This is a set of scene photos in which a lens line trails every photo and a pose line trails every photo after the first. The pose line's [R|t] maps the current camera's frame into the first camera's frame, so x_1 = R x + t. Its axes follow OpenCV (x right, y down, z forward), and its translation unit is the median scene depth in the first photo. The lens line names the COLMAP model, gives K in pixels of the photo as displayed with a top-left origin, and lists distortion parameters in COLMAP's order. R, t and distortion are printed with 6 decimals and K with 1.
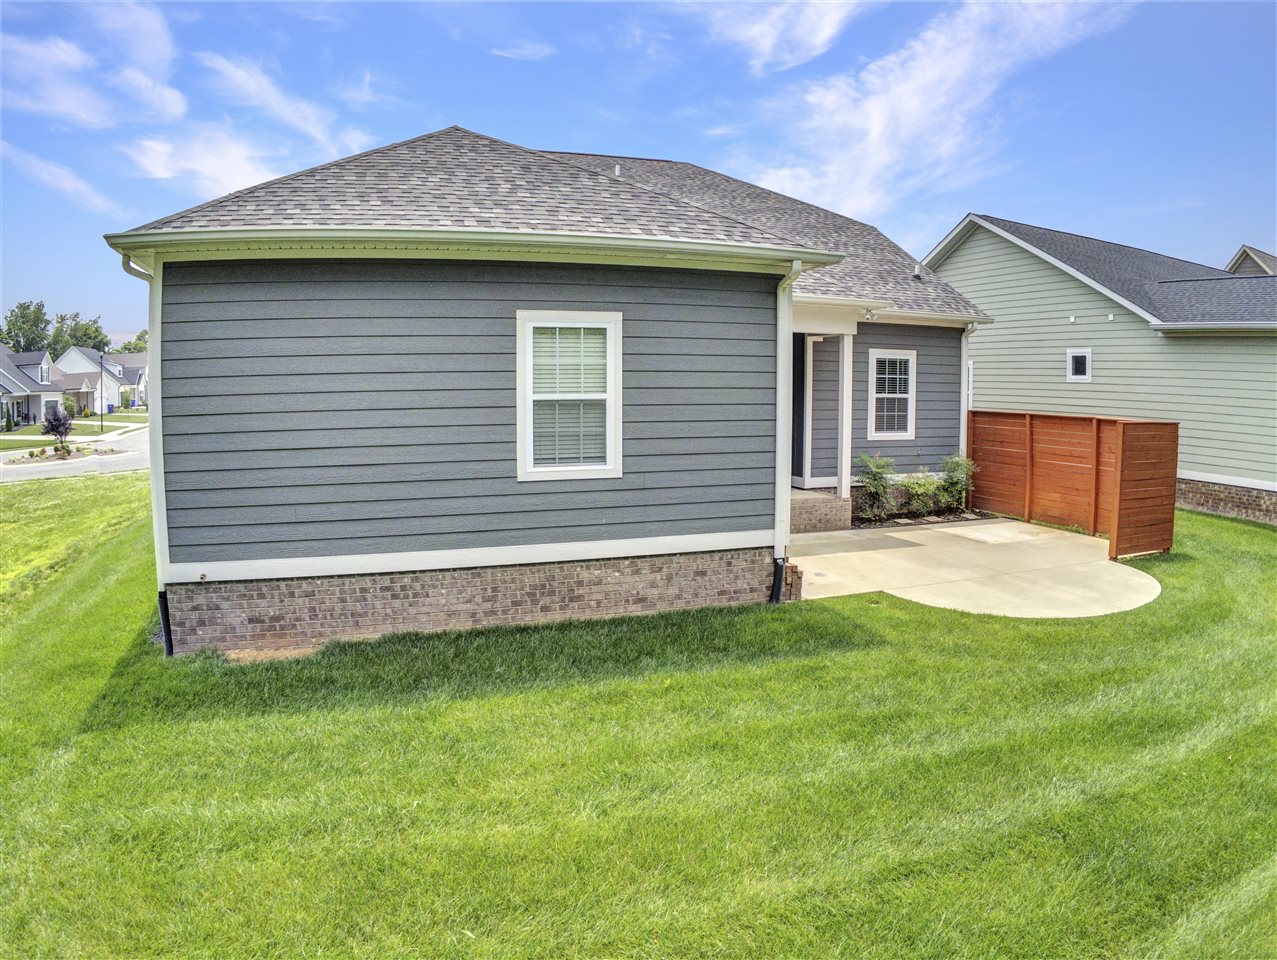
lens RADIAL K [[870.1, 0, 638.5], [0, 870.1, 480.0], [0, 0, 1]] dist [-0.260784, 0.042344]
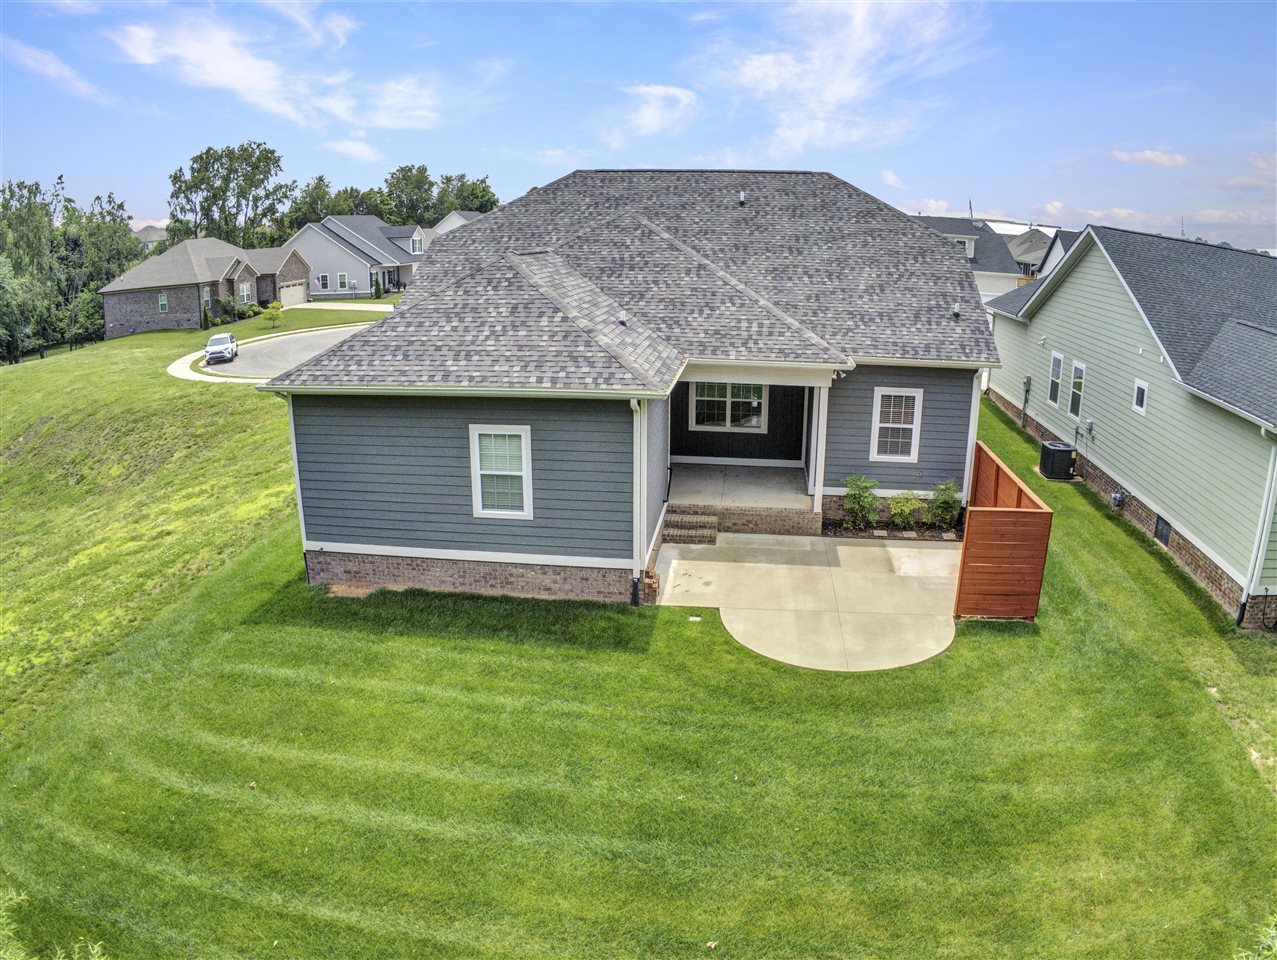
lens RADIAL K [[870.1, 0, 638.5], [0, 870.1, 480.0], [0, 0, 1]] dist [-0.260784, 0.042344]
pose [[0.892123, 0.130200, -0.432625, 0.886271], [-0.050679, 0.980371, 0.190539, -0.412090], [0.448940, -0.148059, 0.881210, -0.389505]]
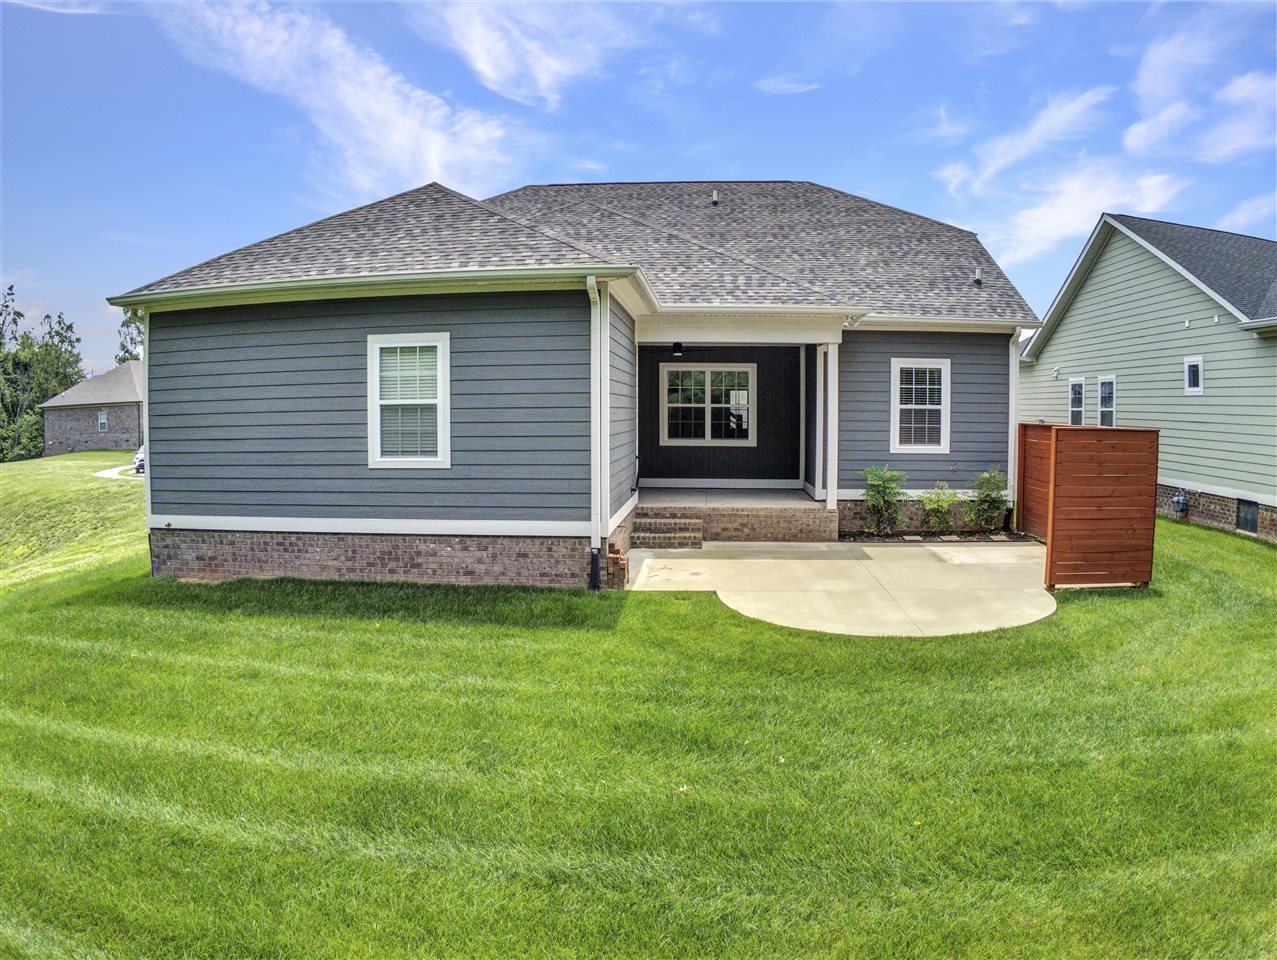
lens RADIAL K [[870.1, 0, 638.5], [0, 870.1, 480.0], [0, 0, 1]] dist [-0.260784, 0.042344]
pose [[0.912644, 0.031834, -0.407514, 0.705178], [-0.042900, 0.998916, -0.018044, 0.023422], [0.406498, 0.033950, 0.913021, 0.016005]]
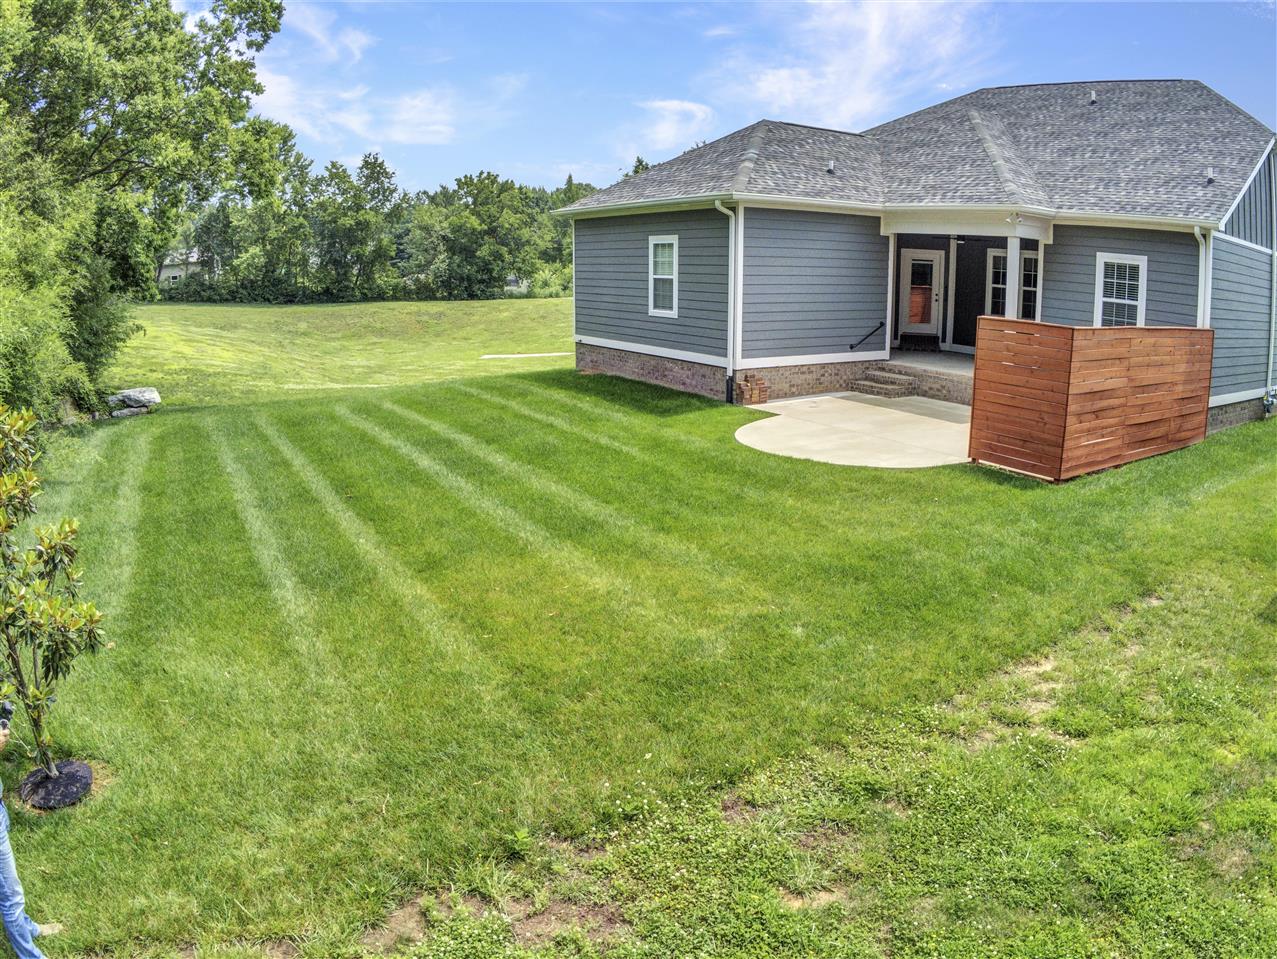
lens RADIAL K [[870.1, 0, 638.5], [0, 870.1, 479.5], [0, 0, 1]] dist [-0.260784, 0.042344]
pose [[0.204152, 0.245258, -0.947718, 1.902955], [-0.102927, 0.968119, 0.228366, -0.086534], [0.973513, 0.050924, 0.222887, 0.494447]]
